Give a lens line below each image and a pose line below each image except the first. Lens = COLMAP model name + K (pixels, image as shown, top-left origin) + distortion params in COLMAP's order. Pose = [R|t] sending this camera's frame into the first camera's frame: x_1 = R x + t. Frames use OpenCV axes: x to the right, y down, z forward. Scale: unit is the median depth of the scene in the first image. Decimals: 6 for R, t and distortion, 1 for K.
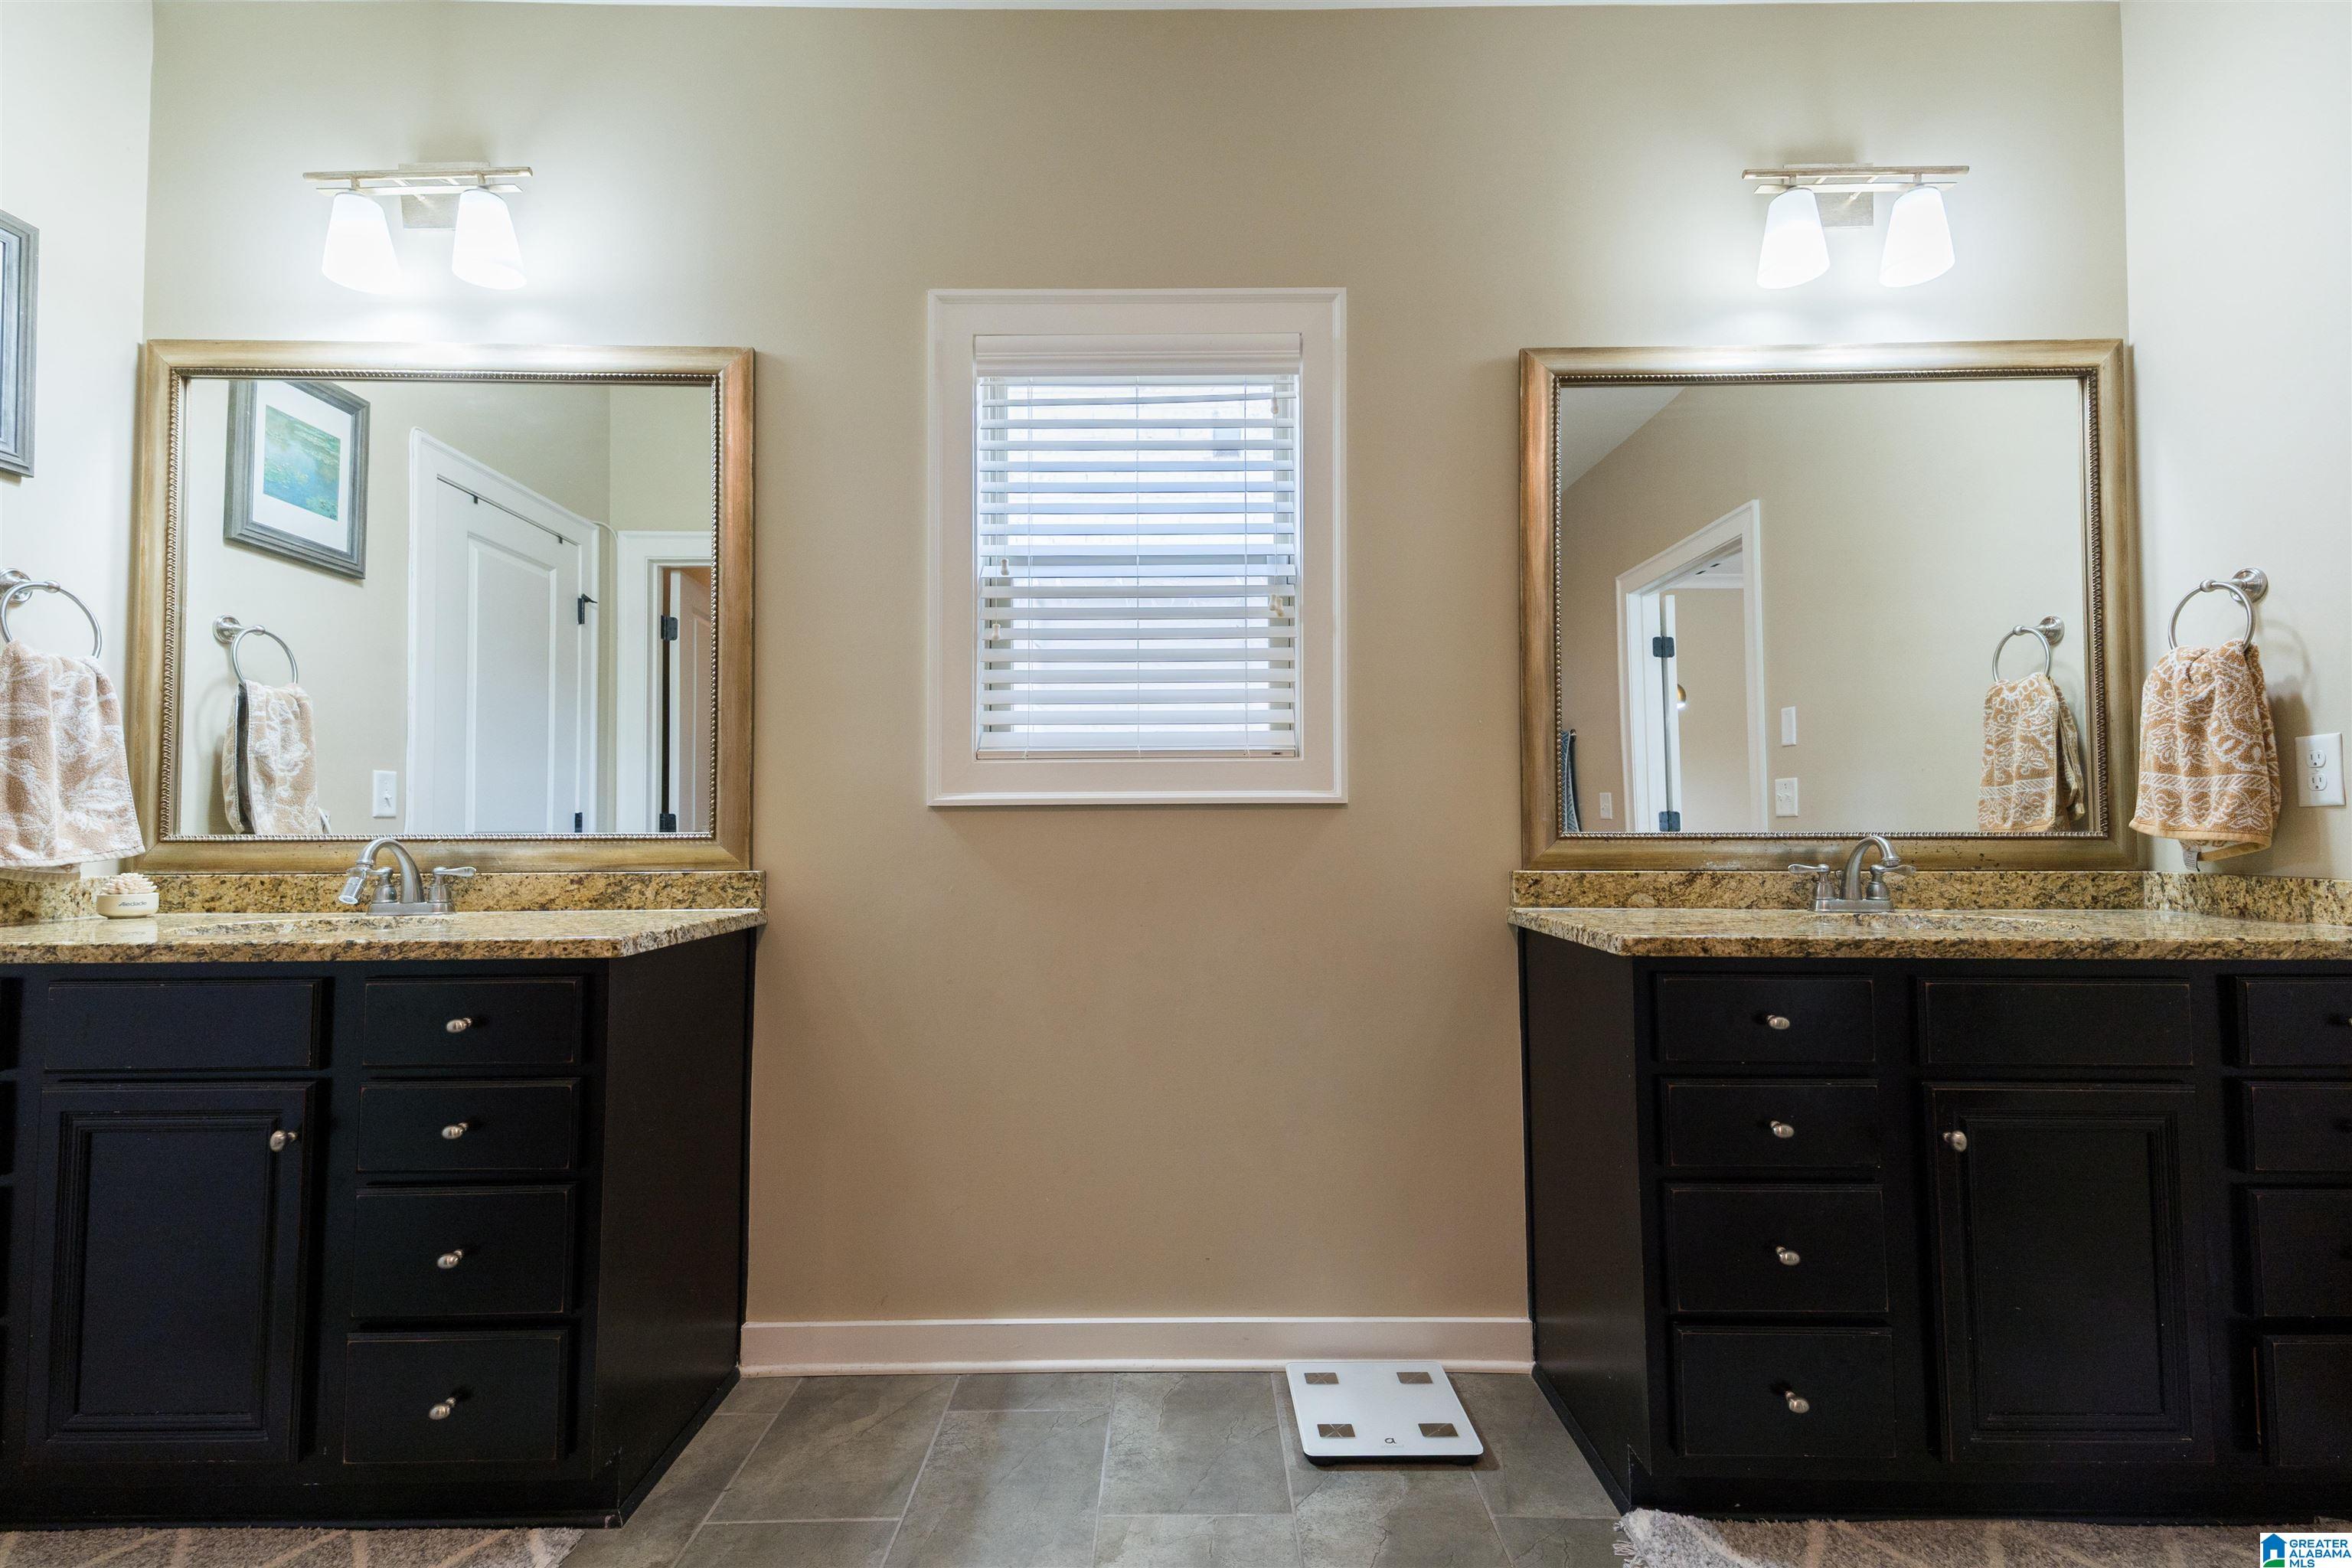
lens RADIAL K [[1109.0, 0, 1176.0], [0, 1109.0, 784.0], [0, 0, 1]] dist [0.000705, 0.000311]
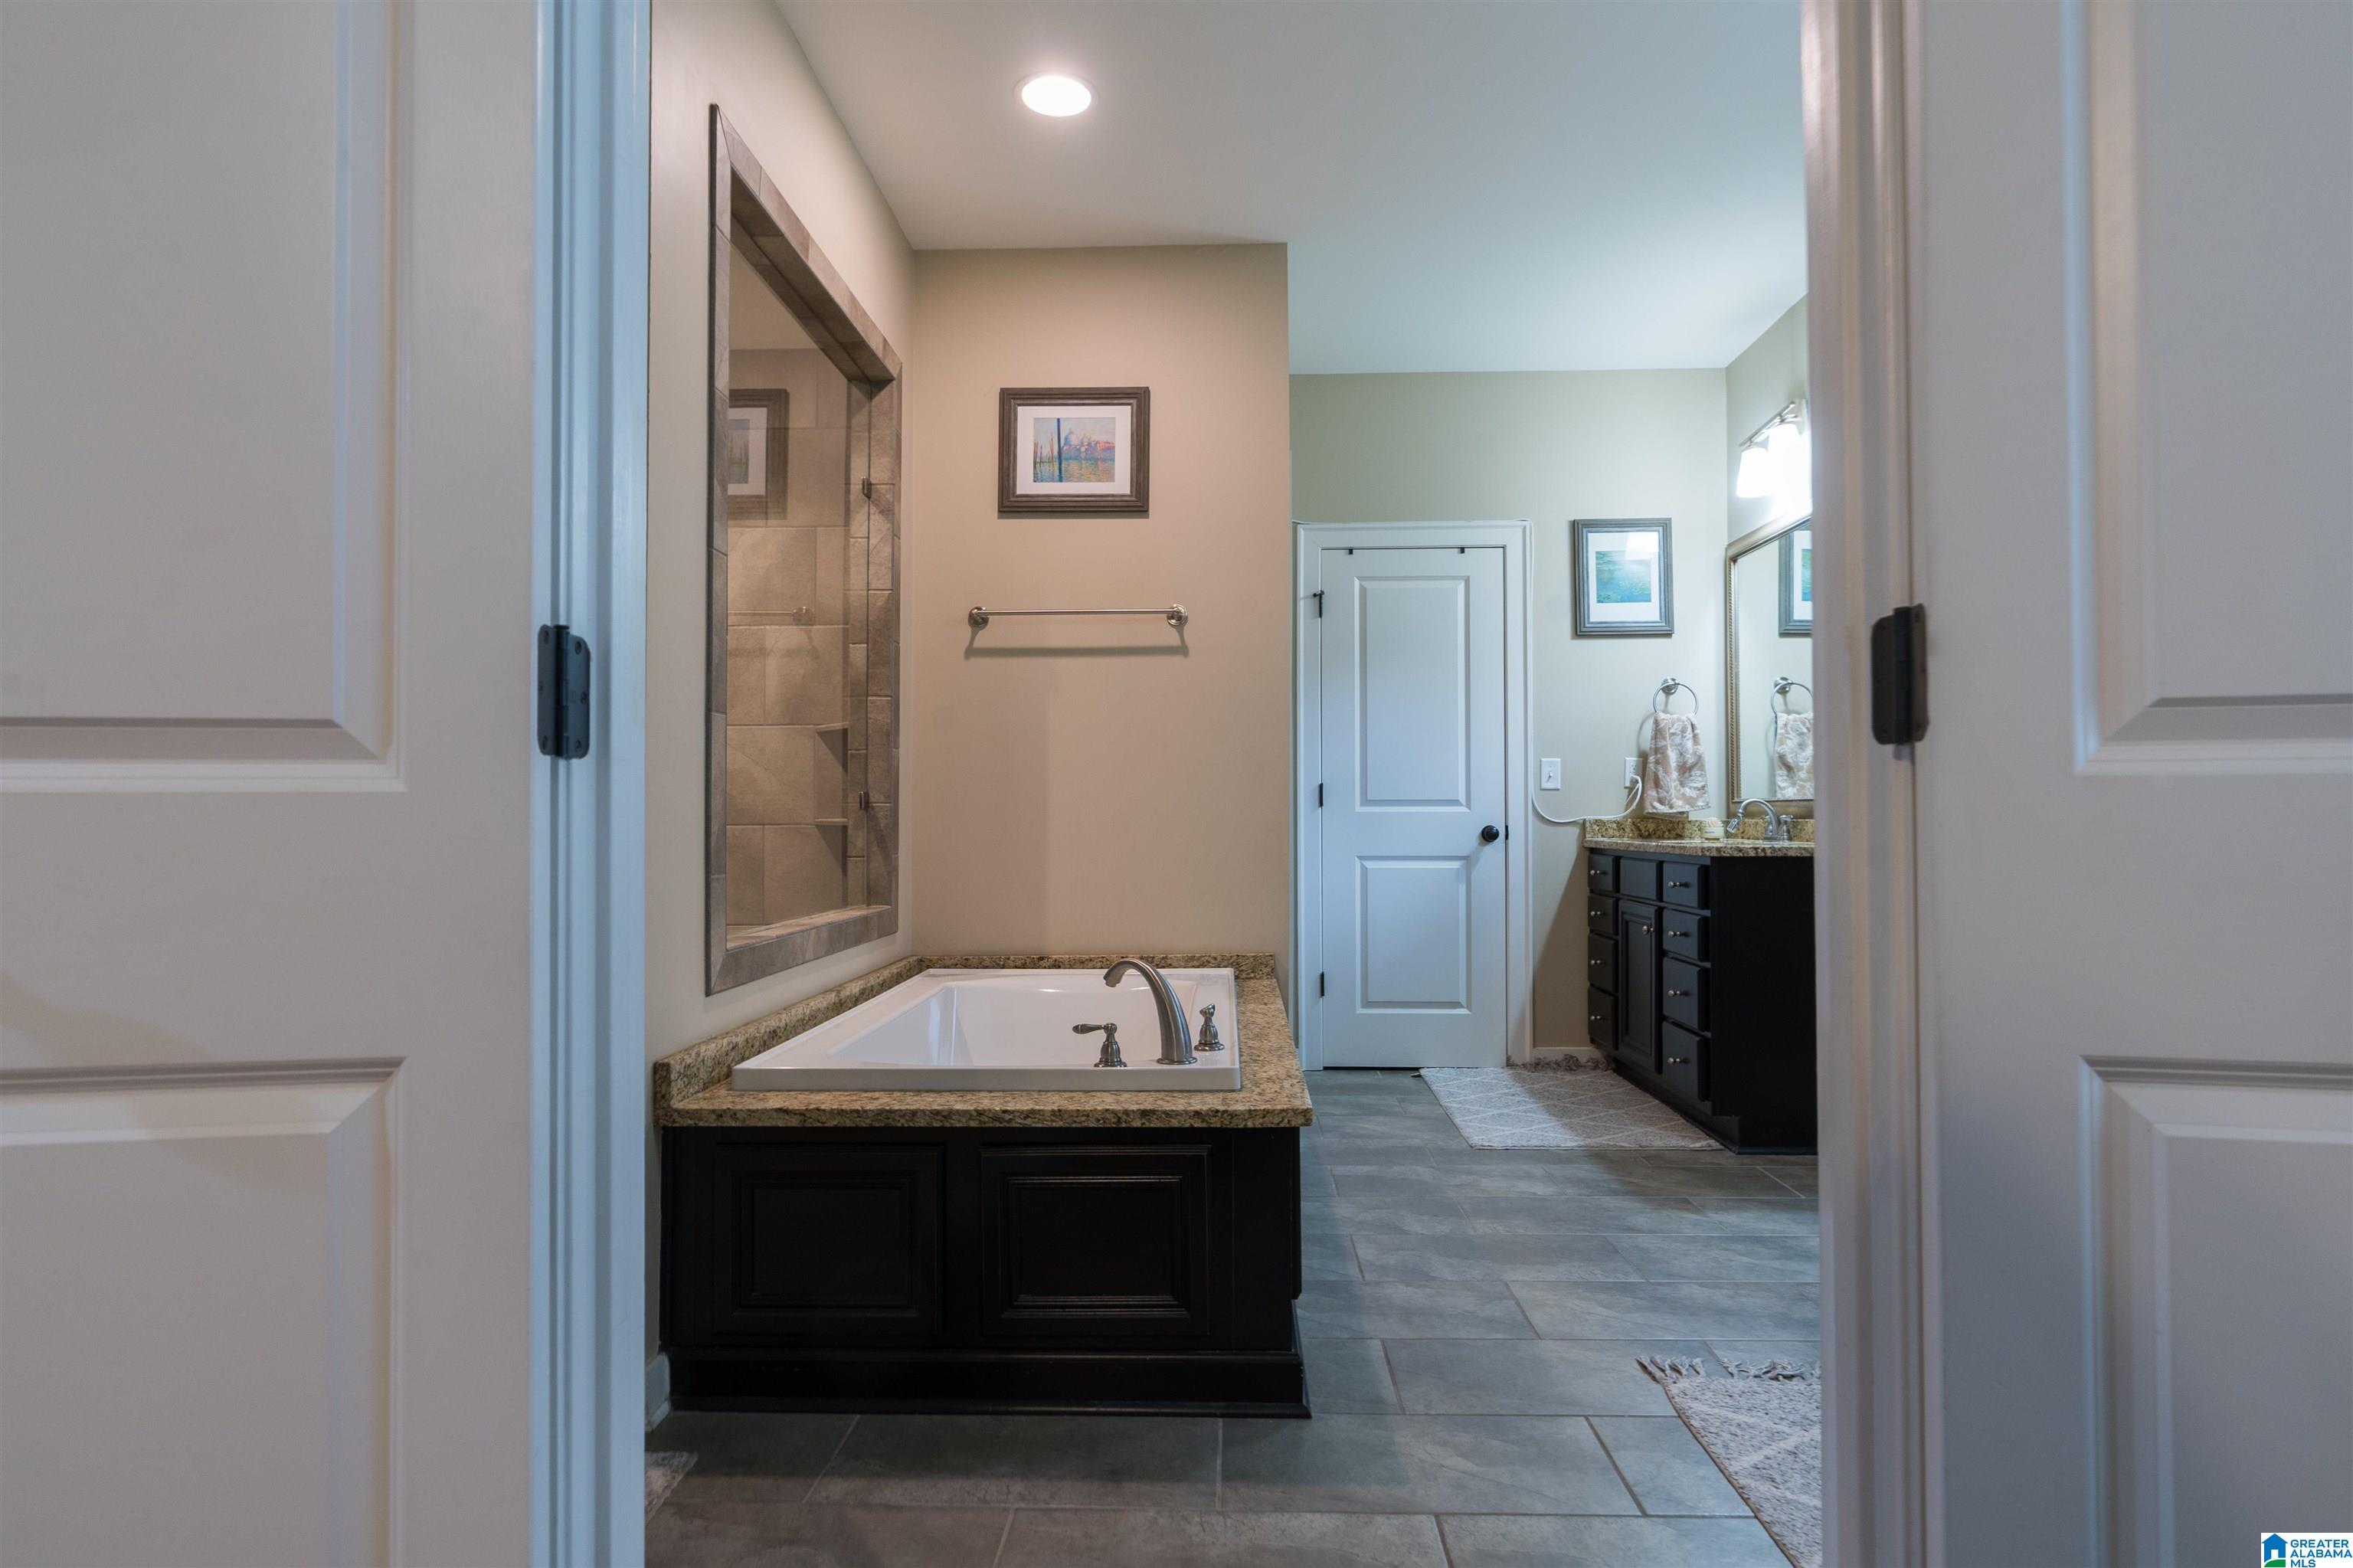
lens RADIAL K [[1270.2, 0, 1179.3], [0, 1270.2, 794.7], [0, 0, 1]] dist [0.000302, 0.000031]
pose [[-0.037711, -0.014744, -0.999180, 1.485576], [0.040276, 0.999056, -0.016262, 0.038898], [0.998477, -0.040856, -0.037082, 0.121924]]
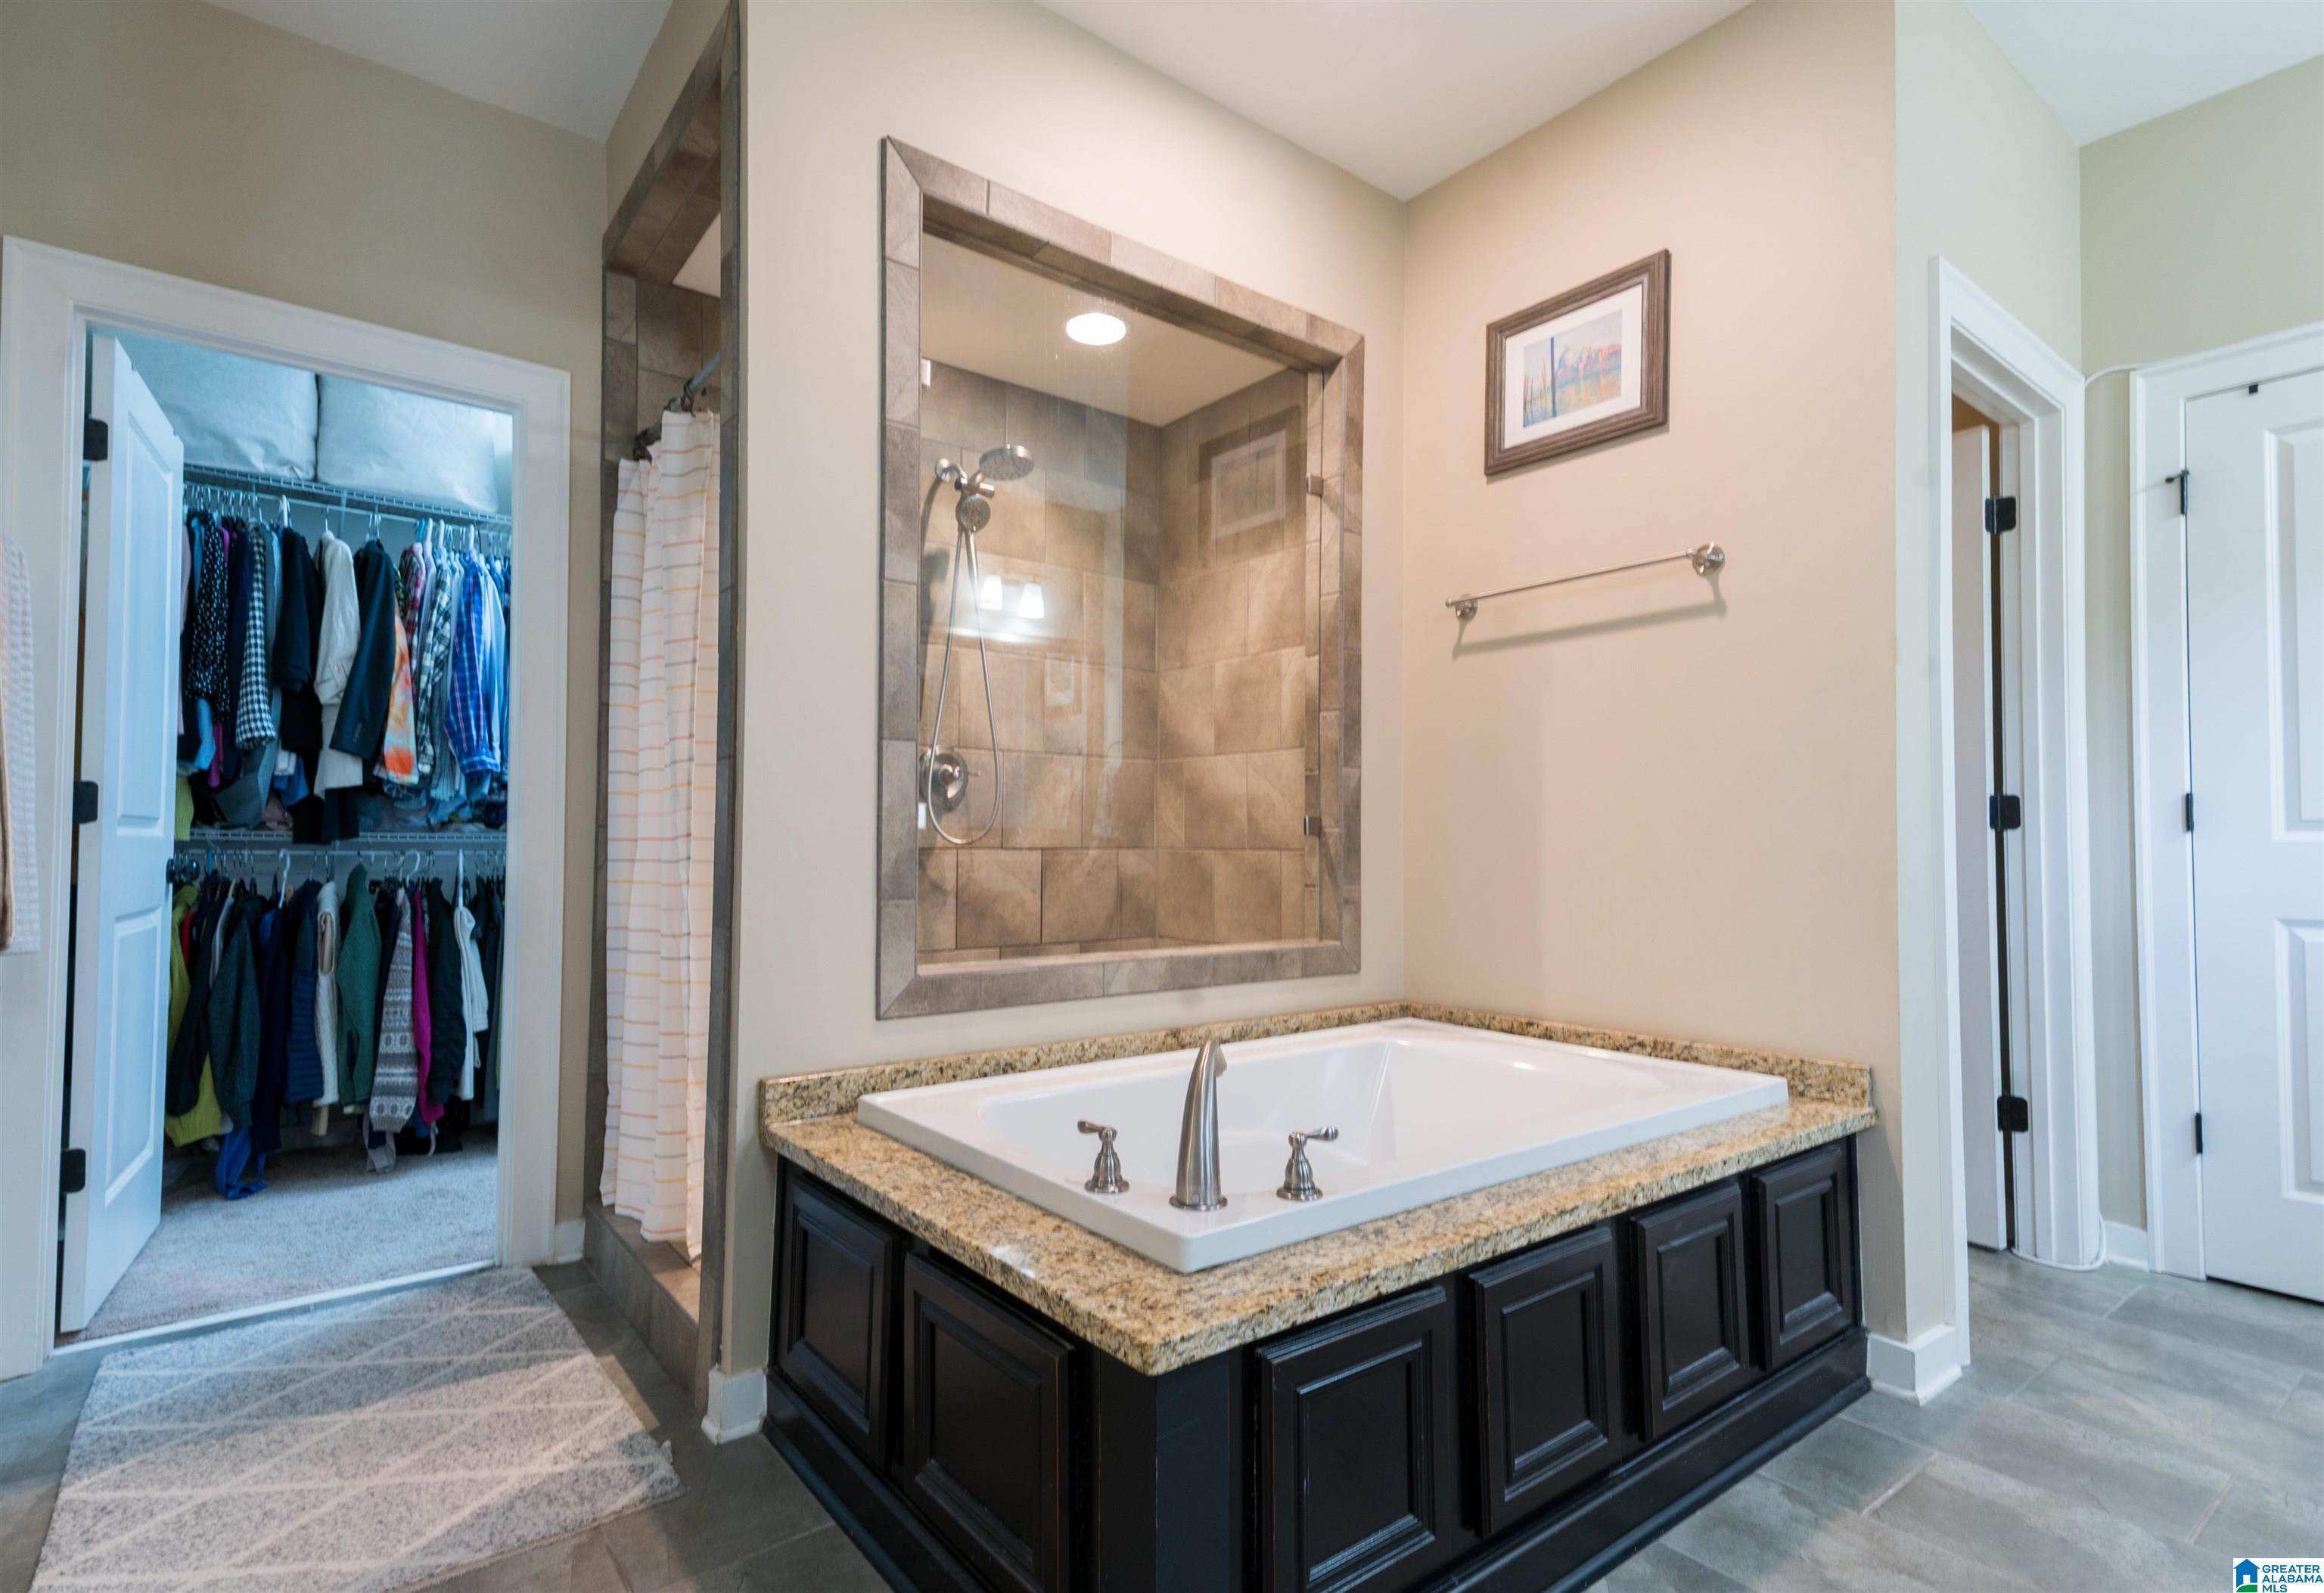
lens RADIAL K [[1121.0, 0, 1141.9], [0, 1121.0, 804.4], [0, 0, 1]] dist [0.063009, -0.027127]
pose [[-0.792900, -0.019292, -0.609046, 0.767788], [0.021794, 0.997961, -0.059984, 0.055725], [0.608962, -0.060835, -0.790863, 0.637808]]
